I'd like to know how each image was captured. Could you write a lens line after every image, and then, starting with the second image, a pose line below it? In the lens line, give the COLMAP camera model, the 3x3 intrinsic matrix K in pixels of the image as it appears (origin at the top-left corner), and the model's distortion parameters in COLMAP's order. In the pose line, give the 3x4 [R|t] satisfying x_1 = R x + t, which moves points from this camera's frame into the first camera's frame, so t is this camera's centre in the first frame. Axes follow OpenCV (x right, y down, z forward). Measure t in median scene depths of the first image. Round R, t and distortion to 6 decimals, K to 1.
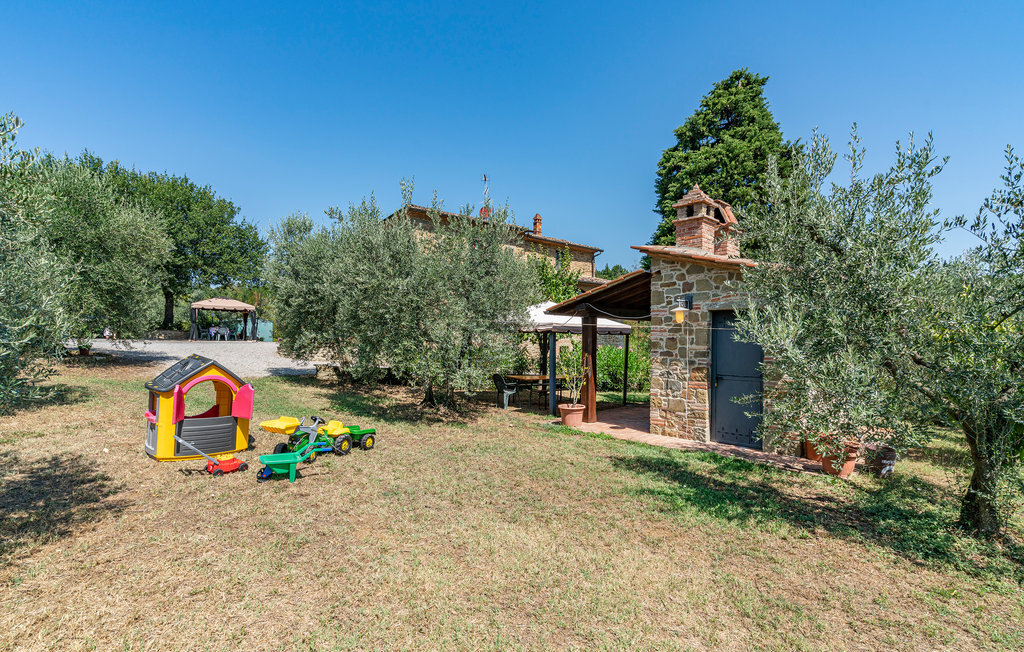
lens RADIAL K [[471.3, 0, 512.5], [0, 471.3, 335.7], [0, 0, 1]] dist [0.002920, 0.000269]
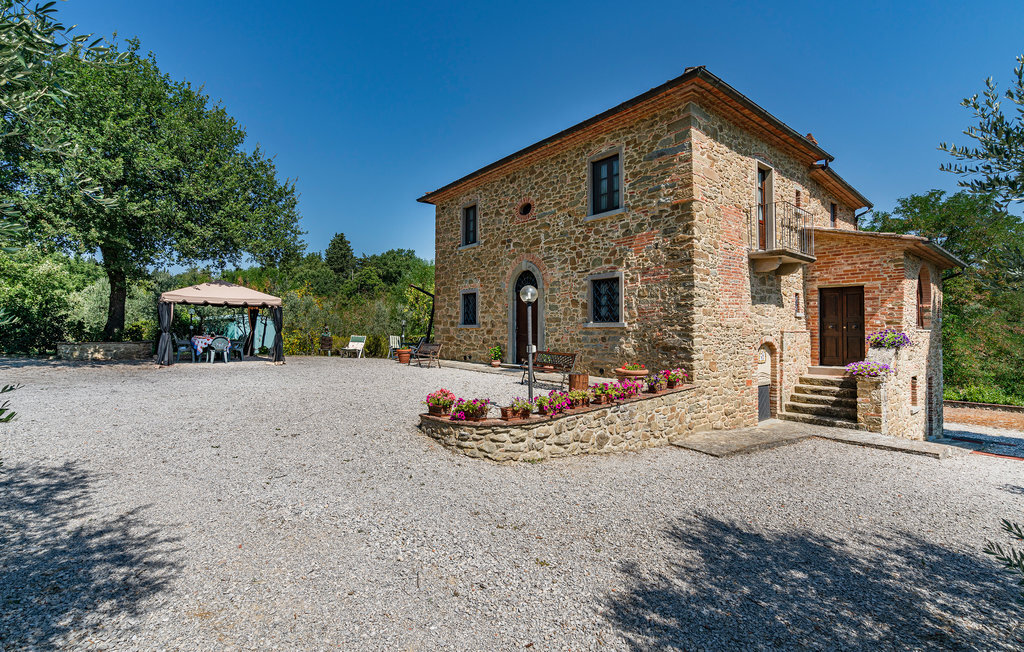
lens RADIAL K [[471.3, 0, 511.8], [0, 471.3, 315.6], [0, 0, 1]] dist [0.002920, 0.000269]
pose [[0.998108, 0.006397, 0.061144, -0.313001], [-0.004621, 0.999565, -0.029134, -0.028421], [-0.061304, 0.028797, 0.997704, 0.439284]]
